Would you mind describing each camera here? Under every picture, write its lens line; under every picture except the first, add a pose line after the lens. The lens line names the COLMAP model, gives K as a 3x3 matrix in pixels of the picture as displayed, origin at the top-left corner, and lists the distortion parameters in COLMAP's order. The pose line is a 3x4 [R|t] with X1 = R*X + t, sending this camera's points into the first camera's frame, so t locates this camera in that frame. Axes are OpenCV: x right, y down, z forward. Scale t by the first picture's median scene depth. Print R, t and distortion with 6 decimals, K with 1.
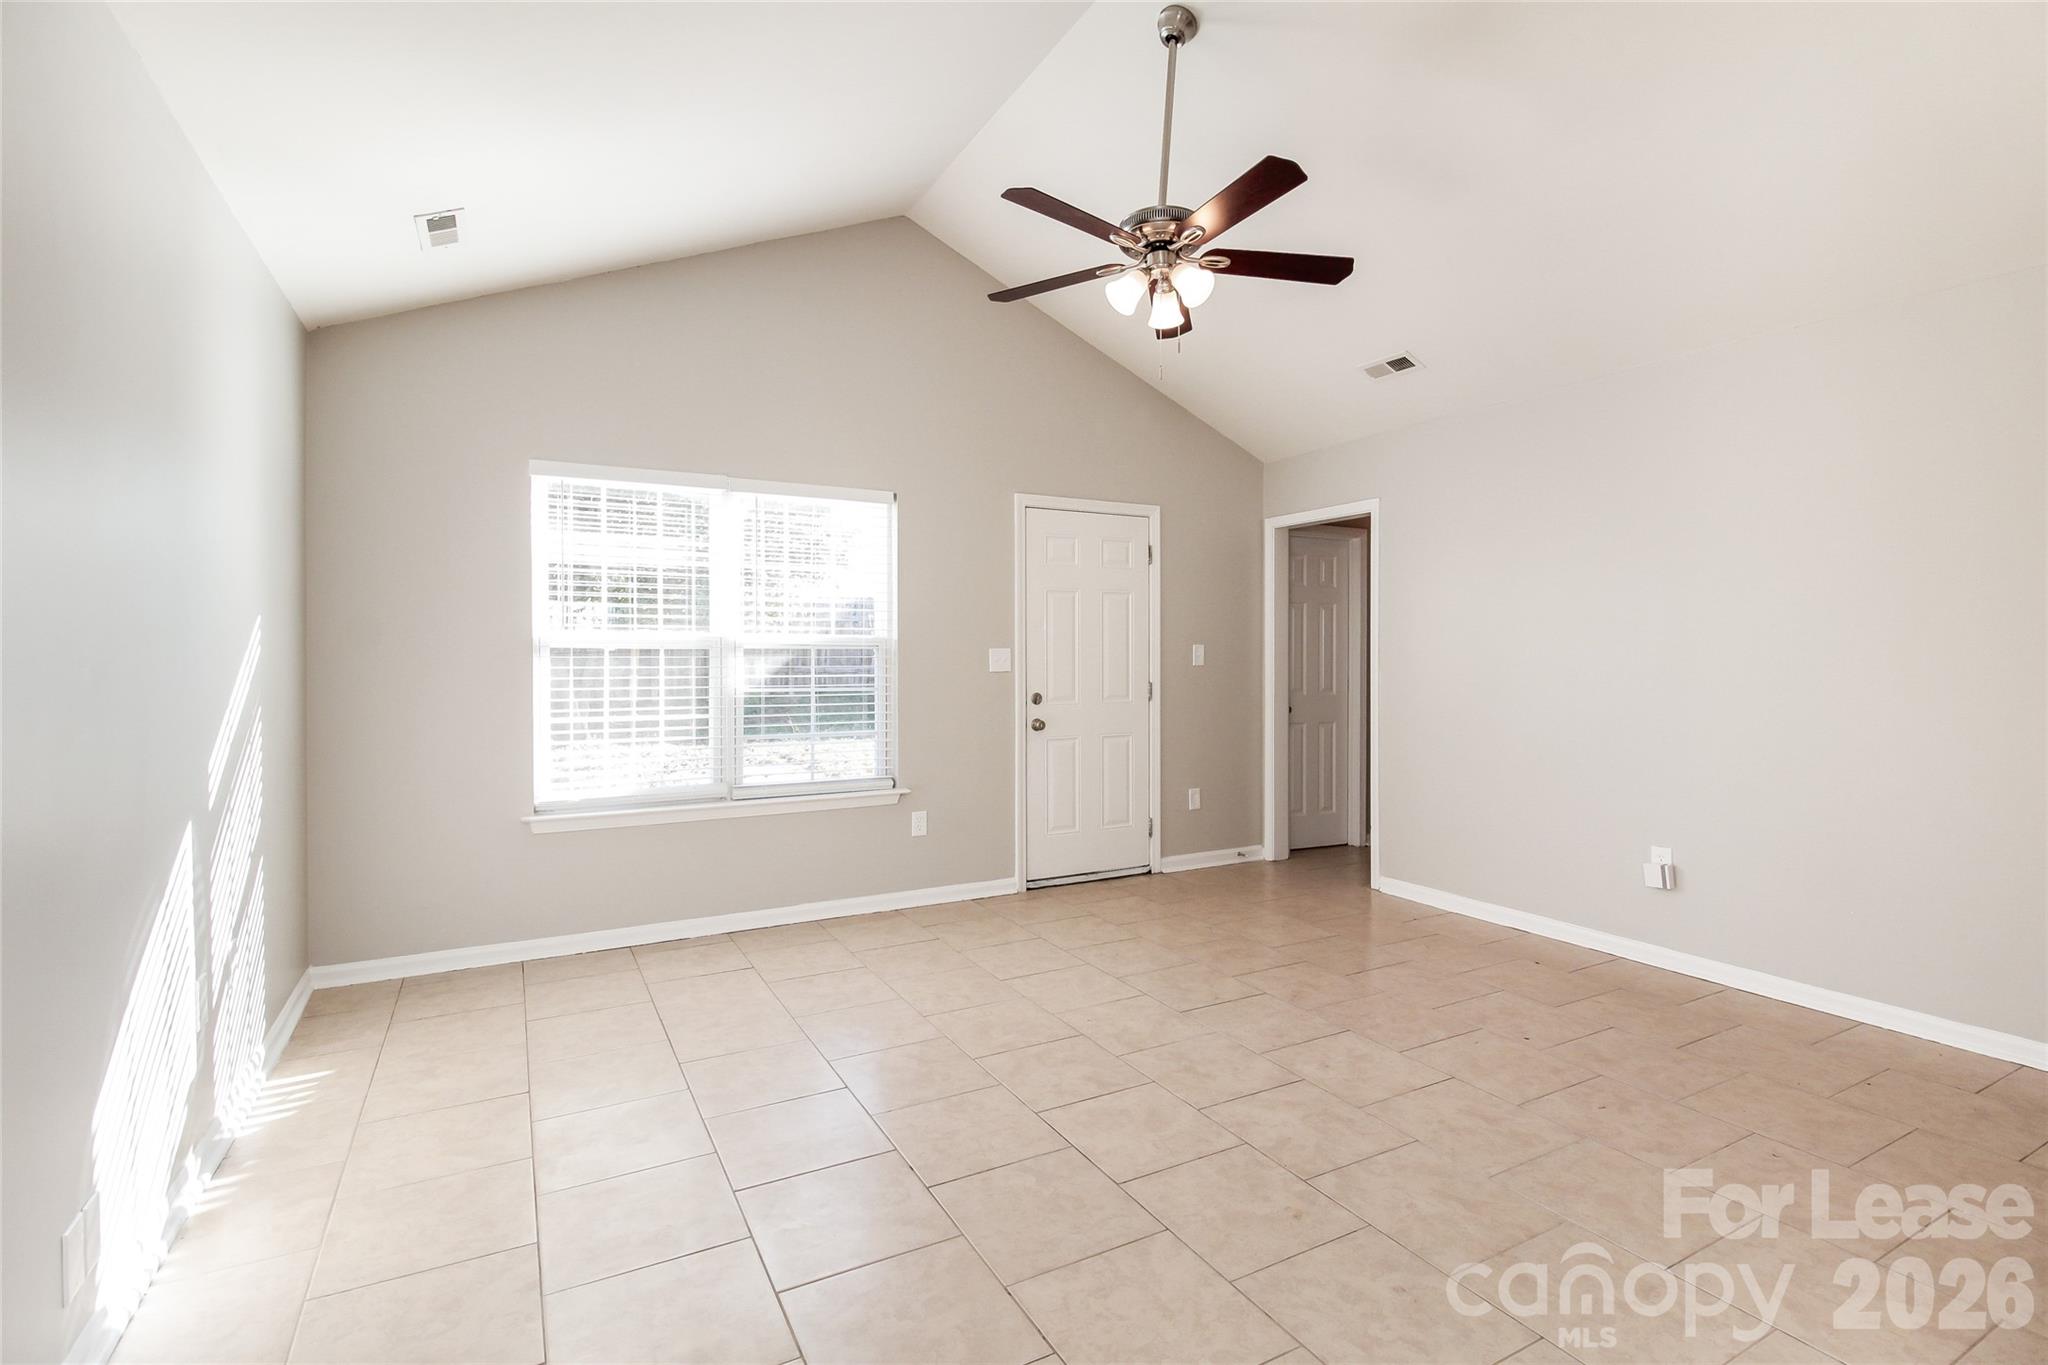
lens RADIAL K [[957.8, 0, 1061.3], [0, 957.8, 665.4], [0, 0, 1]] dist [0.004390, -0.015030]
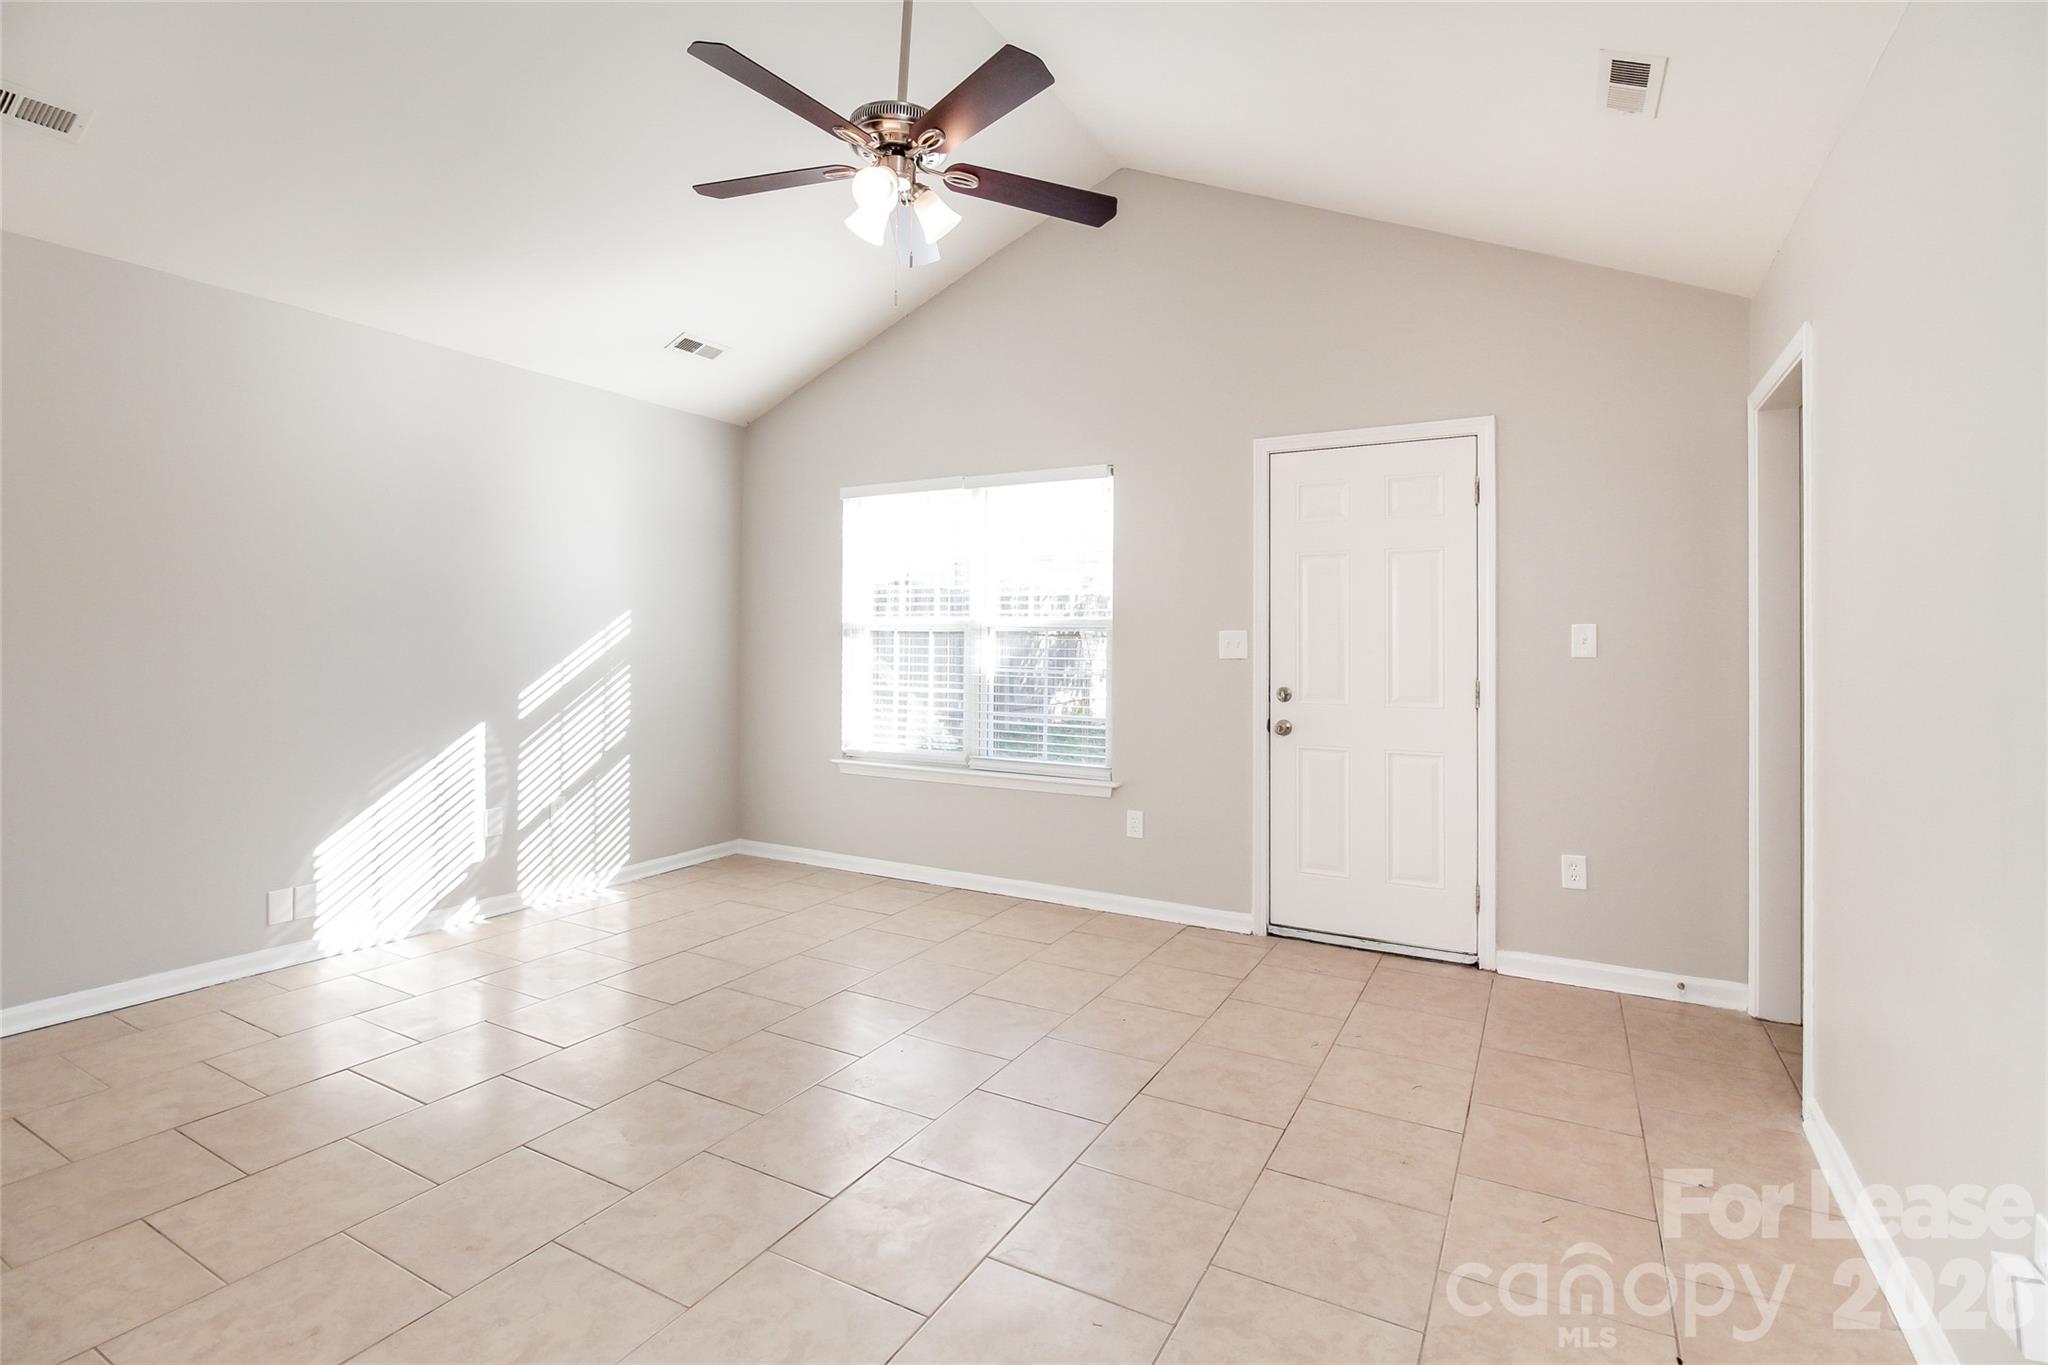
lens RADIAL K [[971.8, 0, 1024.9], [0, 971.8, 629.6], [0, 0, 1]] dist [-0.001452, -0.000177]
pose [[0.520980, -0.004273, -0.853558, 0.622725], [-0.017330, 0.999728, -0.015582, -0.002608], [0.853393, 0.022910, 0.520764, 0.457782]]
